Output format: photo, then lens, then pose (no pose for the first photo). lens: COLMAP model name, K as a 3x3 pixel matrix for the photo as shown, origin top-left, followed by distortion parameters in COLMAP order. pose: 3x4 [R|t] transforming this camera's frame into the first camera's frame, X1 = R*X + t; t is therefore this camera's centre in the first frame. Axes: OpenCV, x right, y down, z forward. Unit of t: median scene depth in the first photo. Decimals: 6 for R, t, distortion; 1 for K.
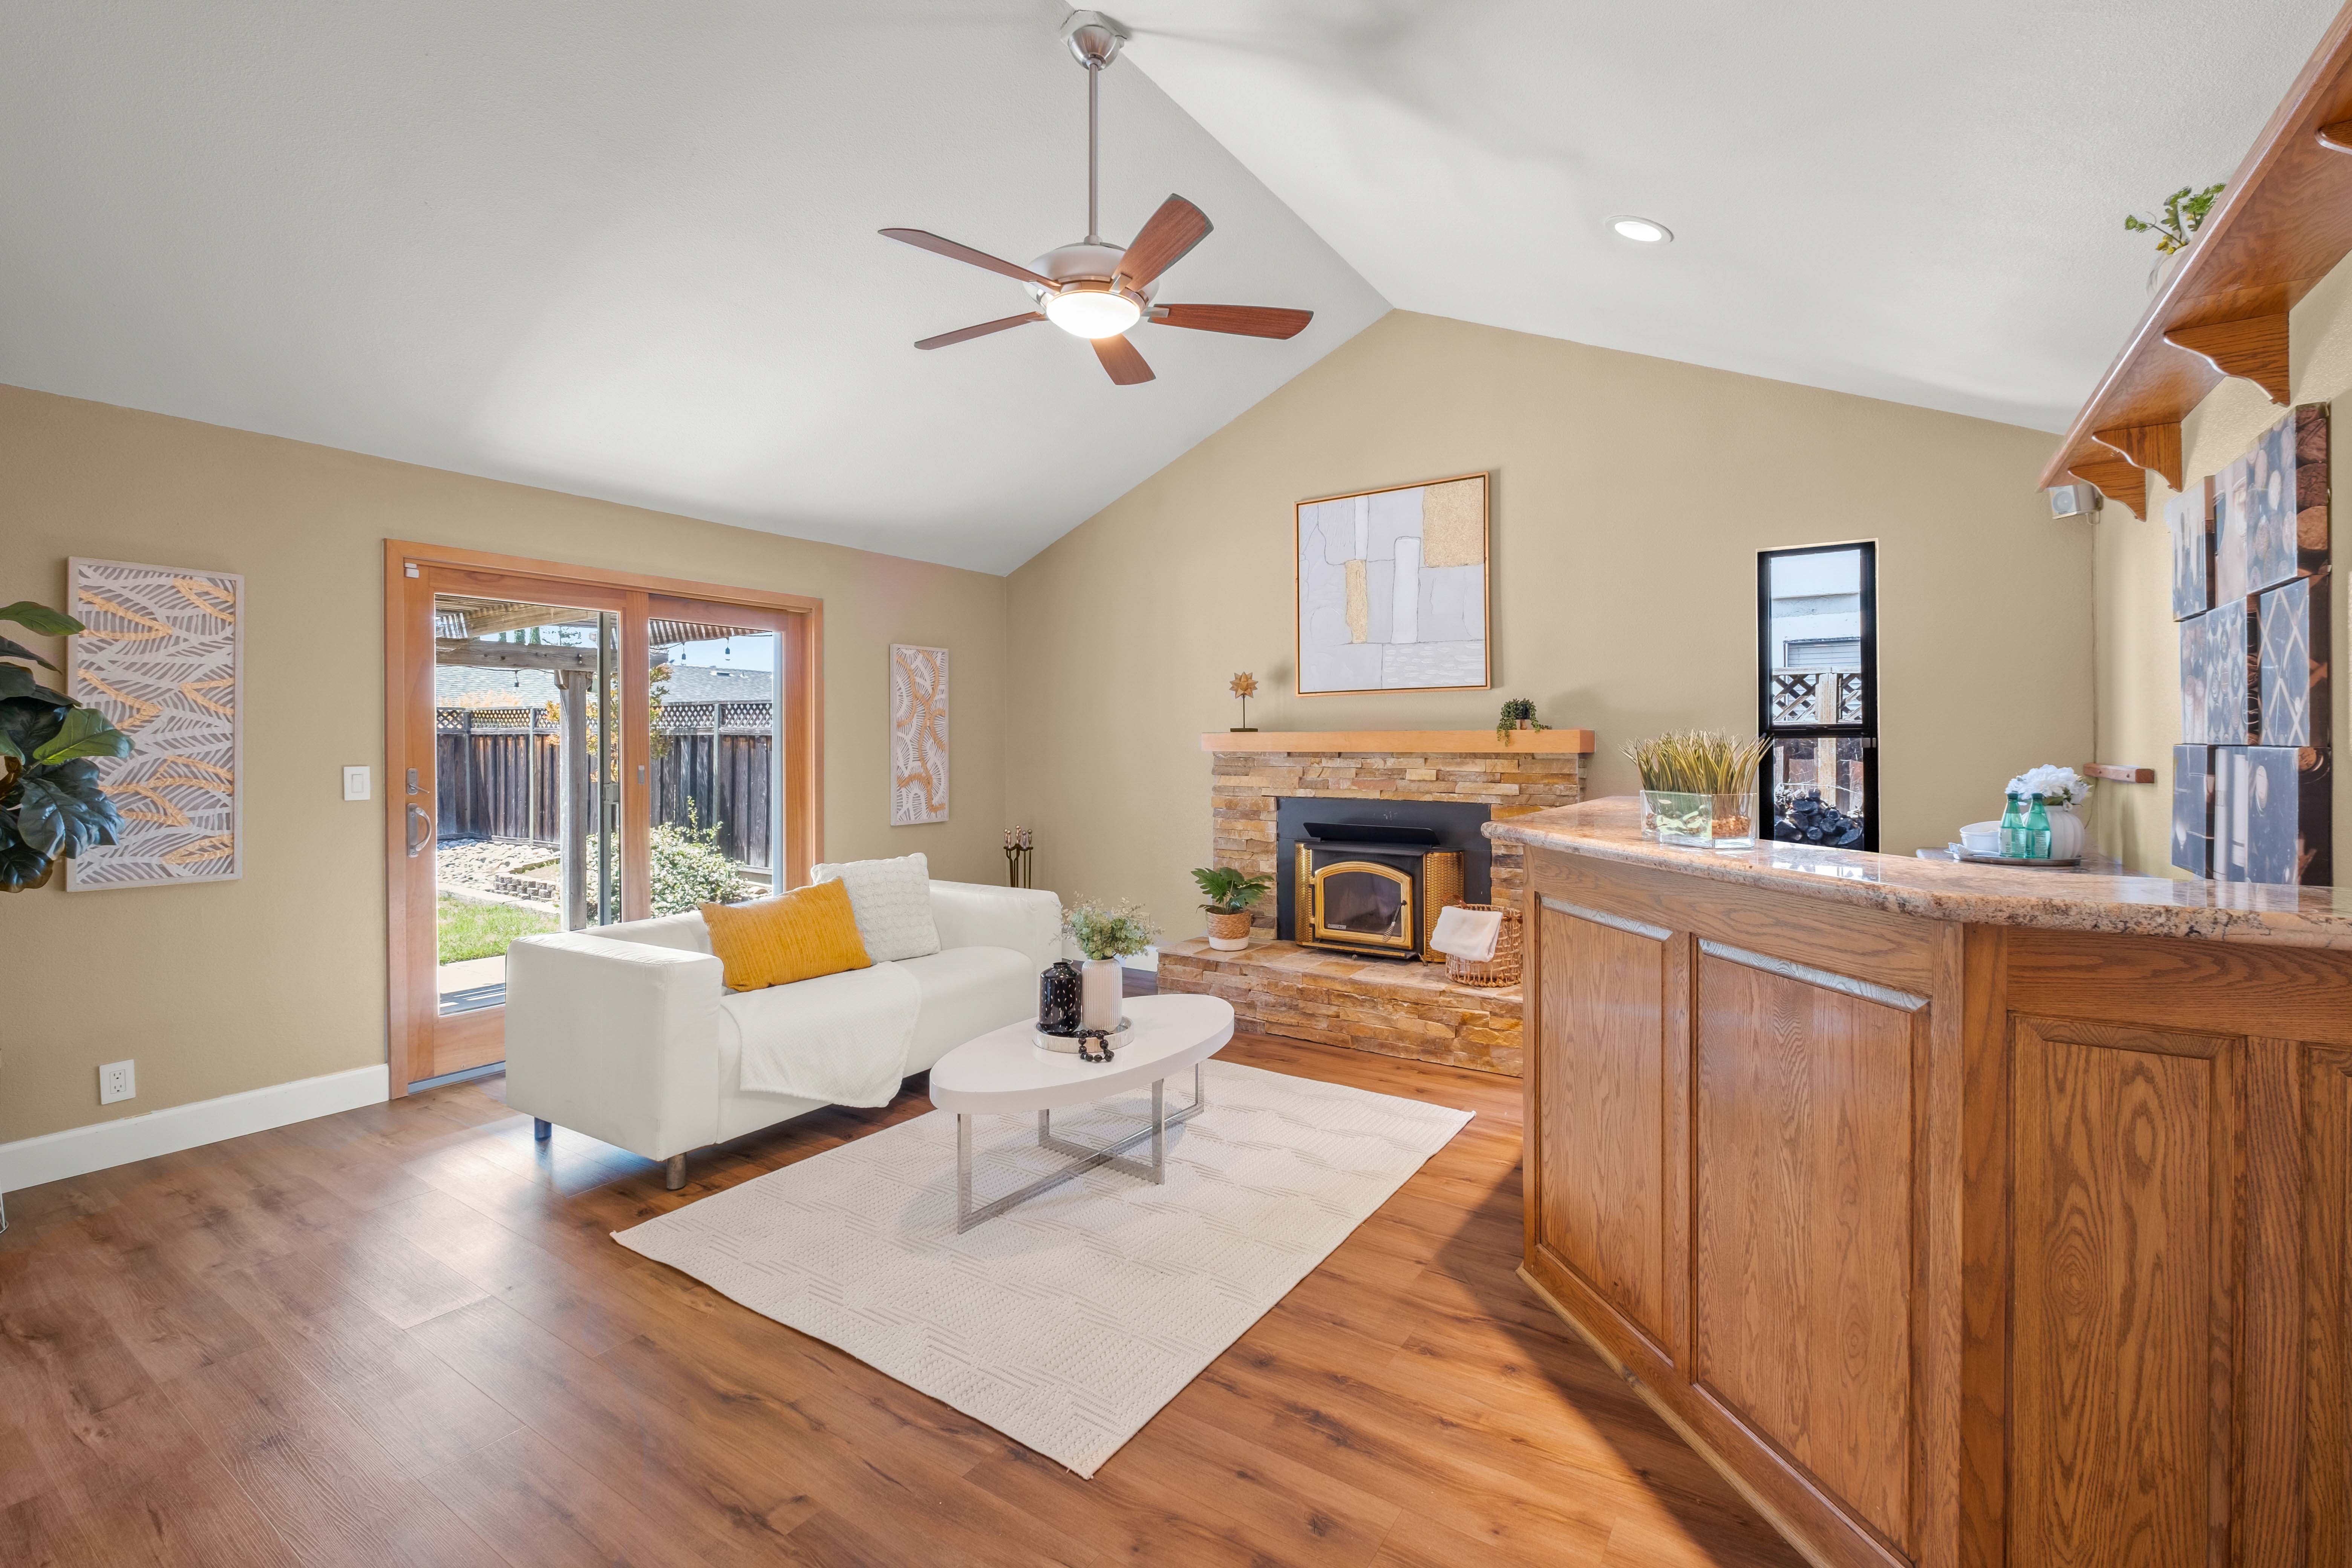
lens RADIAL K [[1022.1, 0, 1183.1], [0, 1022.1, 760.2], [0, 0, 1]] dist [-0.000554, -0.002709]
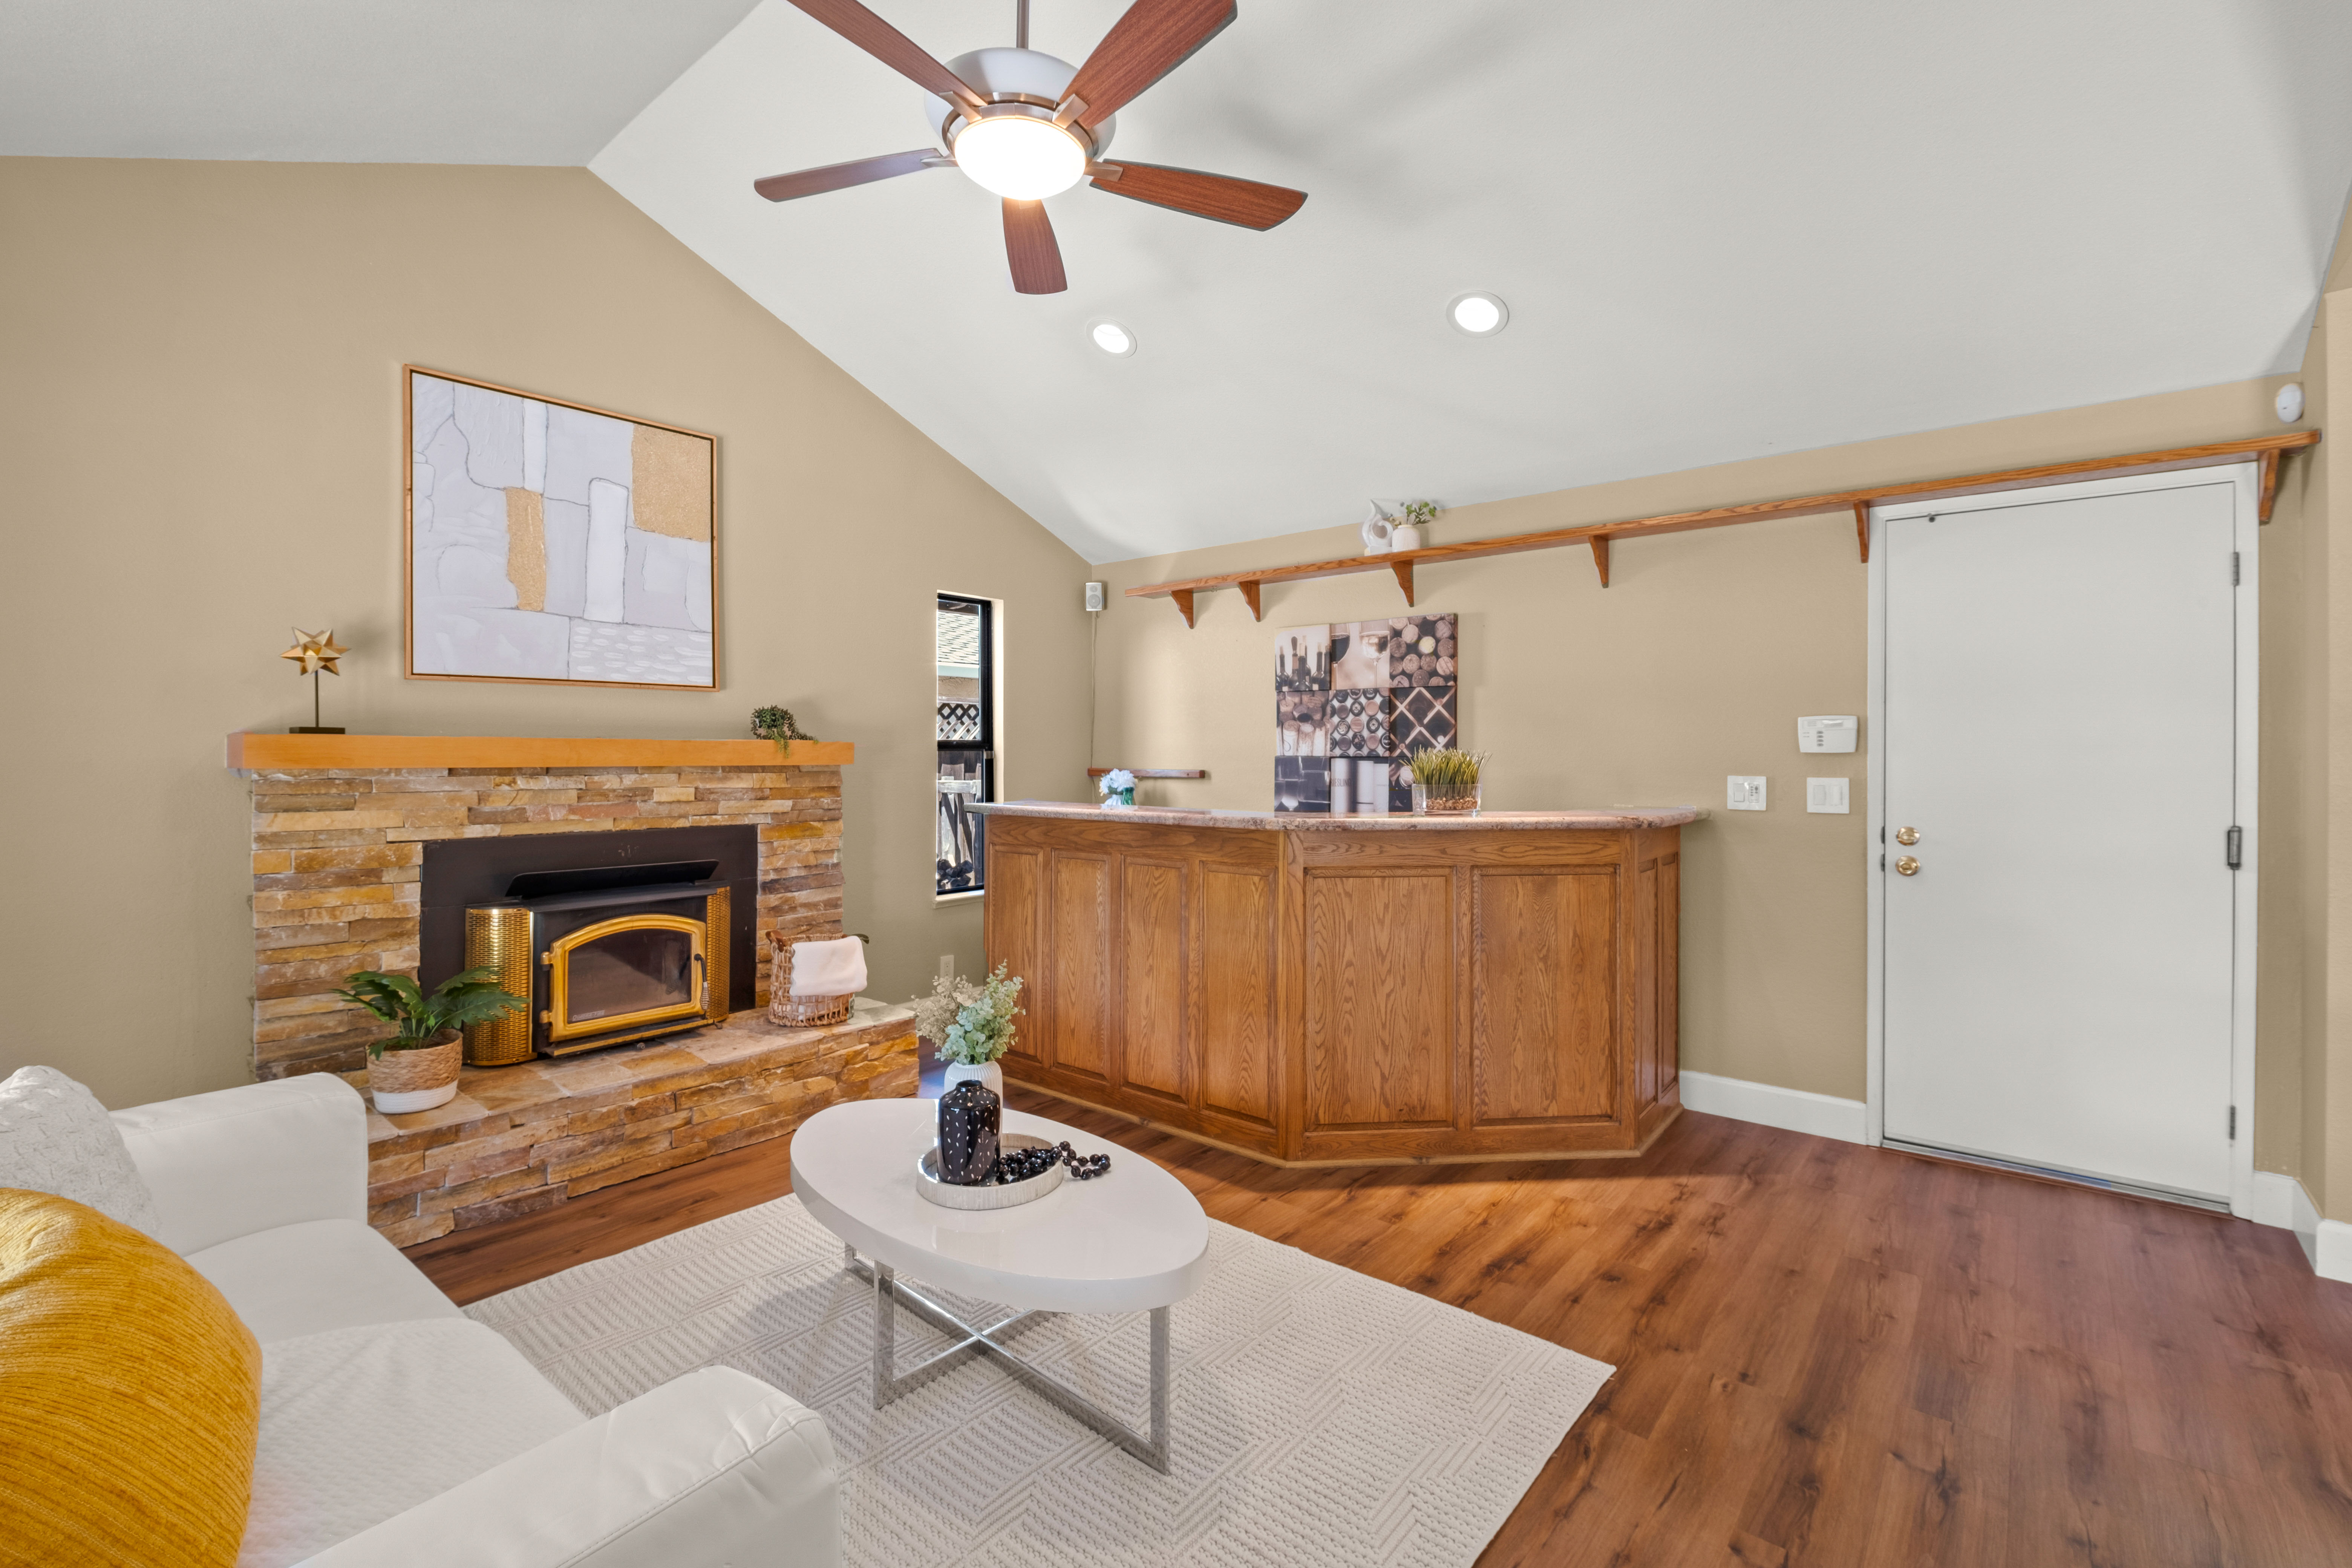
lens RADIAL K [[1022.1, 0, 1194.1], [0, 1022.1, 761.3], [0, 0, 1]] dist [-0.000554, -0.002709]
pose [[0.103968, -0.005383, 0.994566, -0.559840], [0.014894, 0.999882, 0.003855, -0.009170], [-0.994469, 0.014412, 0.104036, 0.569295]]
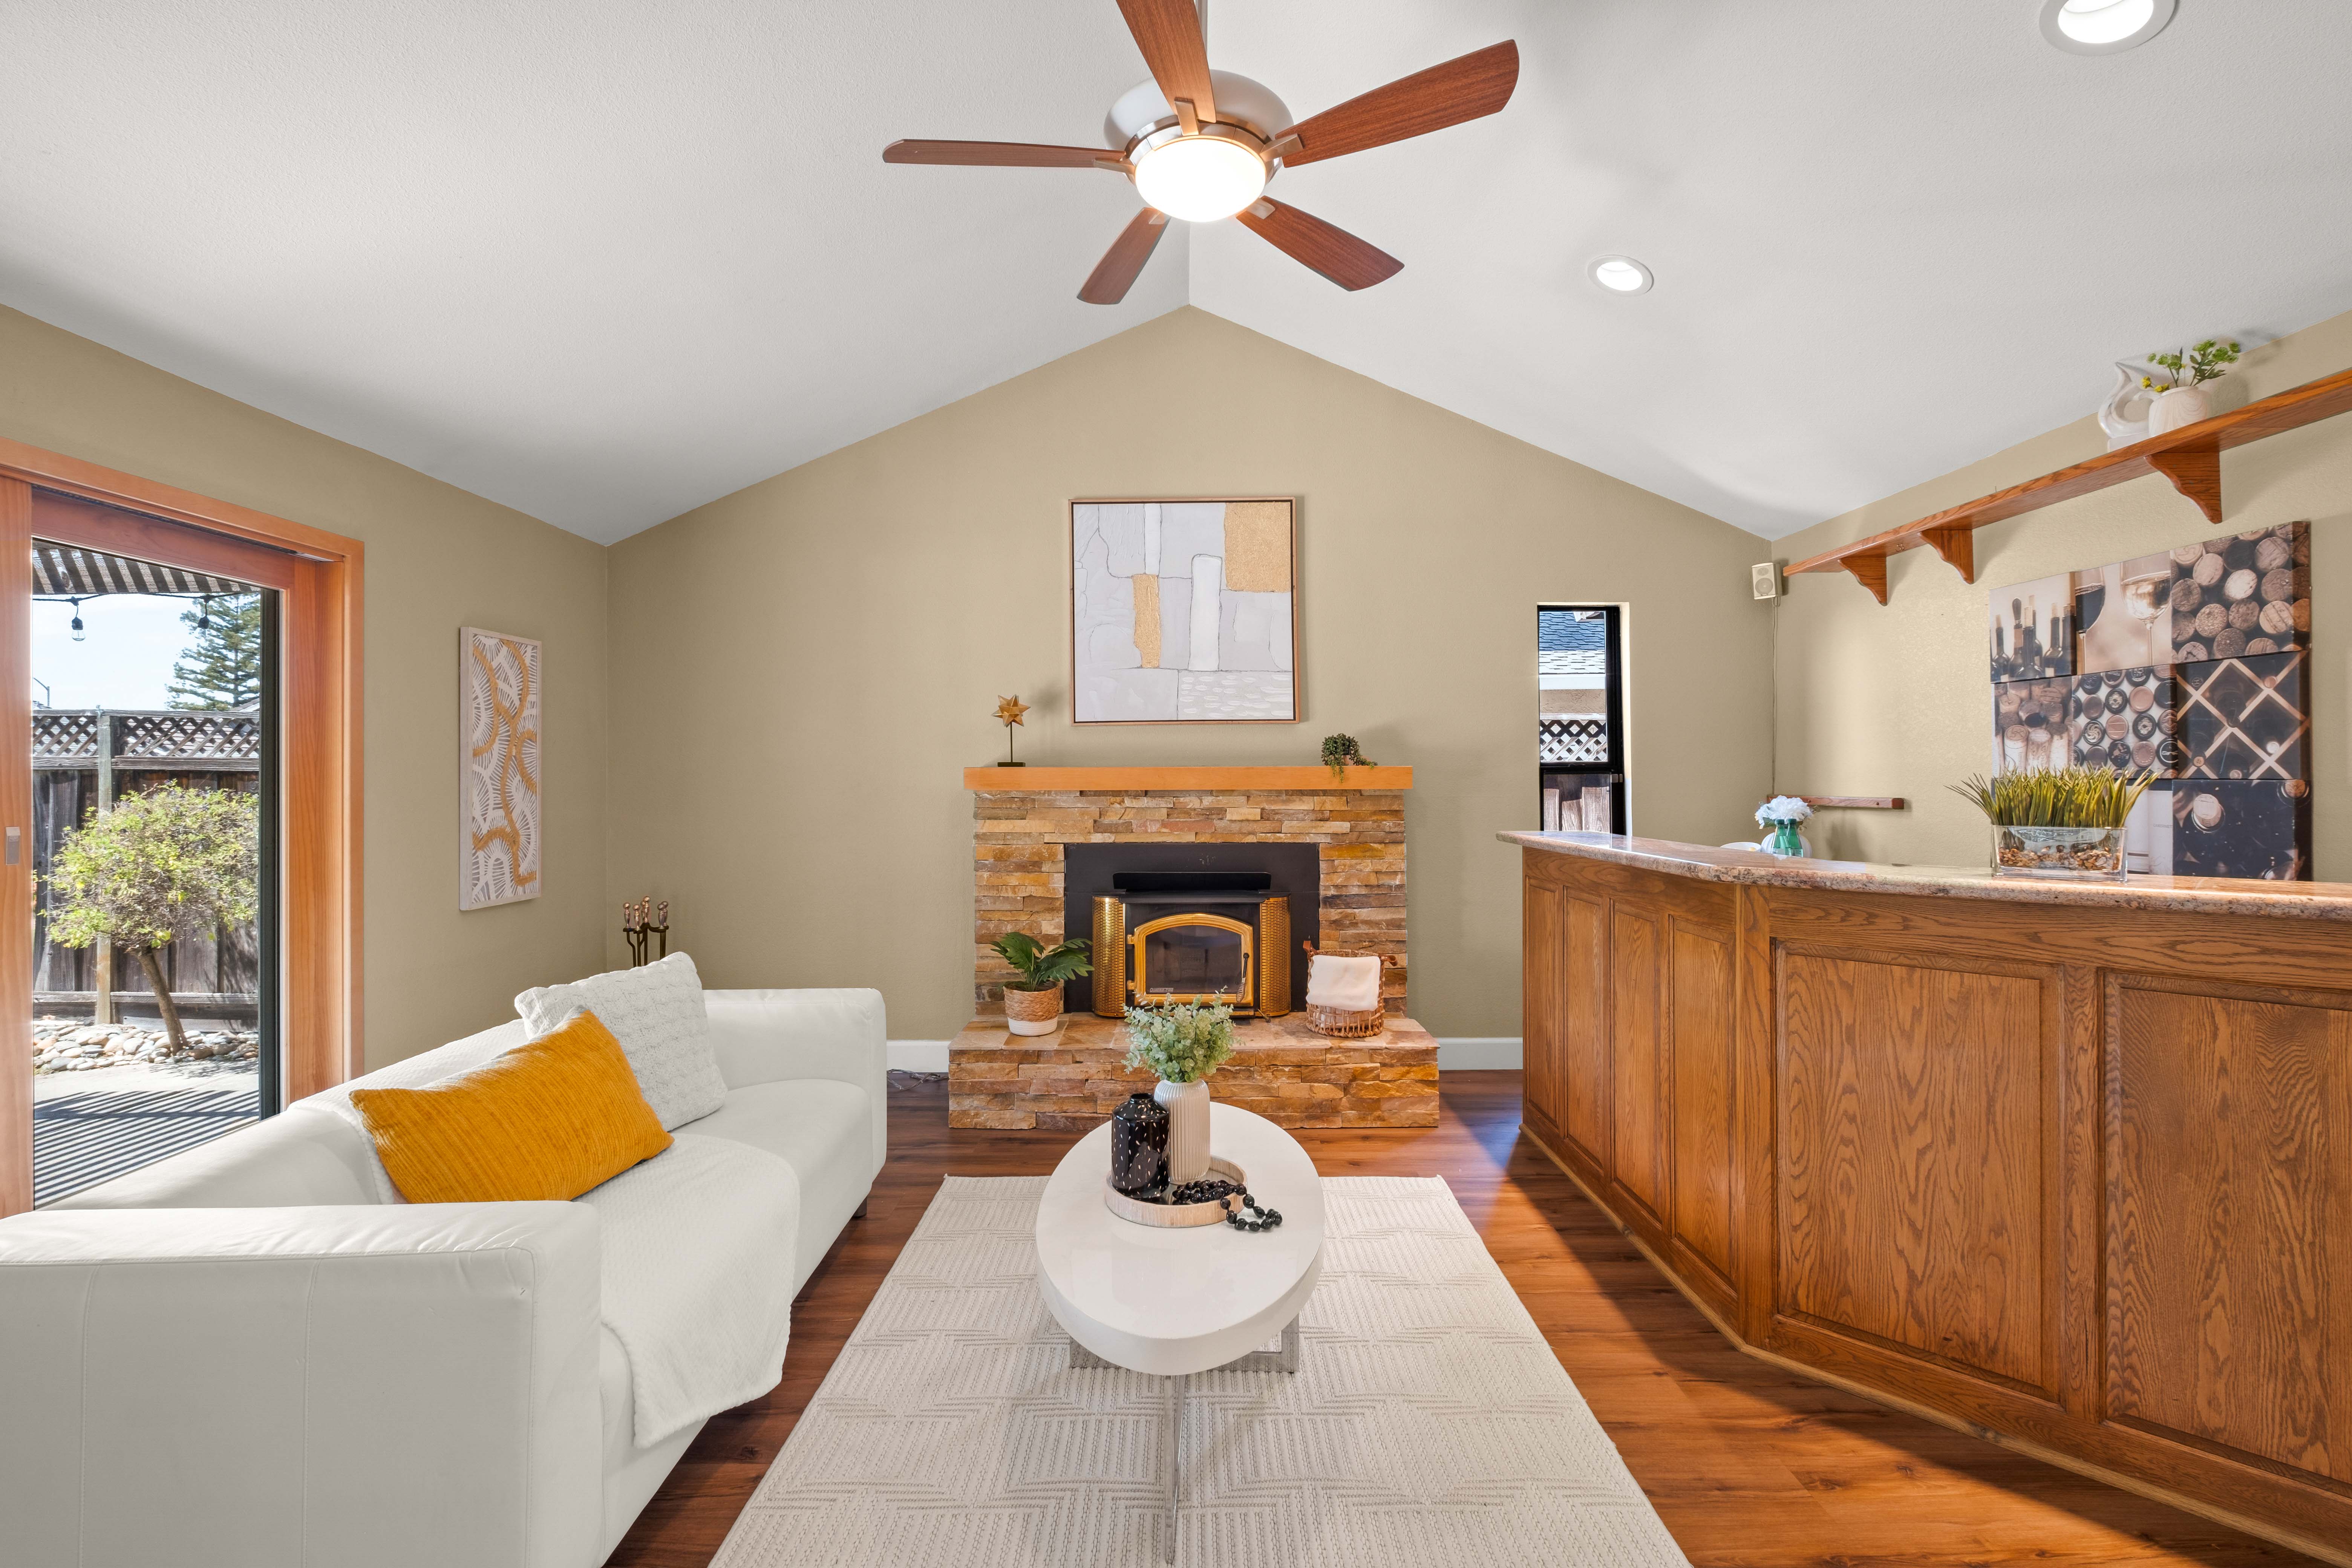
lens RADIAL K [[1022.1, 0, 1175.4], [0, 1022.1, 779.8], [0, 0, 1]] dist [-0.000554, -0.002709]
pose [[0.834496, -0.002410, 0.551009, -0.354933], [0.012013, 0.999832, -0.013819, -0.004988], [-0.550883, 0.018151, 0.834385, 0.294116]]
